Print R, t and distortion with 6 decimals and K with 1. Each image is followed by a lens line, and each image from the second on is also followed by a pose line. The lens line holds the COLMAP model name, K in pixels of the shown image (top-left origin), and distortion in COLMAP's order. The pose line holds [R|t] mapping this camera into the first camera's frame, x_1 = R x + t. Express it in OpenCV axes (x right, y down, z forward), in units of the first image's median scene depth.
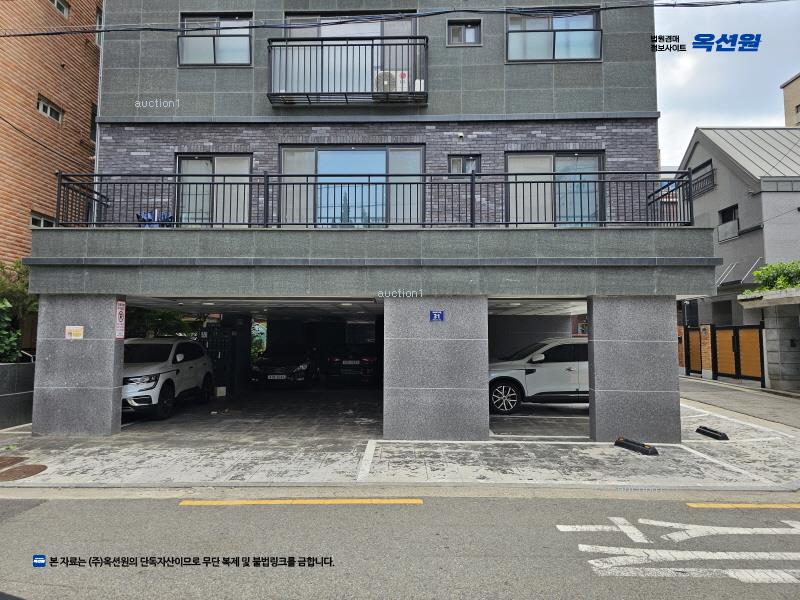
lens RADIAL K [[542.0, 0, 384.3], [0, 542.0, 295.3], [0, 0, 1]] dist [0.062801, -0.052780]
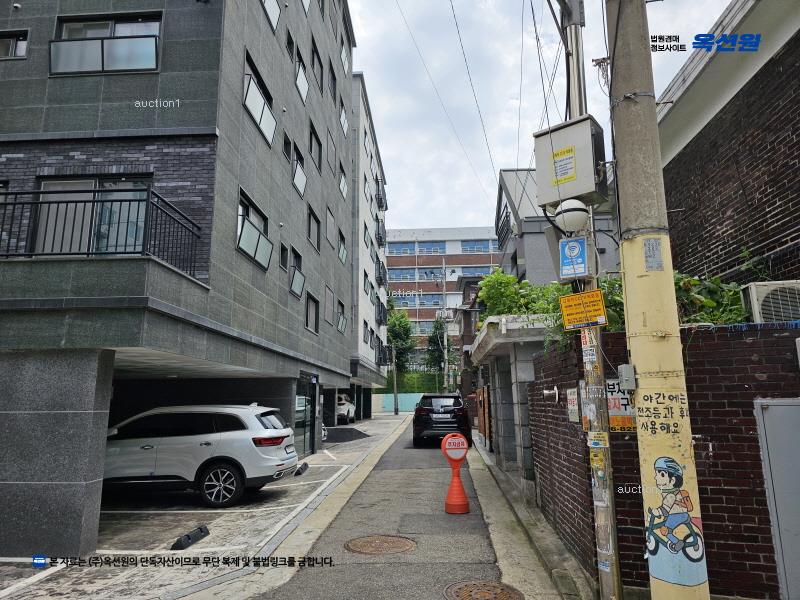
lens RADIAL K [[542.0, 0, 395.3], [0, 542.0, 299.3], [0, 0, 1]] dist [0.062801, -0.052780]
pose [[0.999291, -0.017287, -0.033452, 0.783378], [0.013438, 0.993613, -0.112034, 0.018609], [0.035175, 0.111505, 0.993141, 0.219044]]
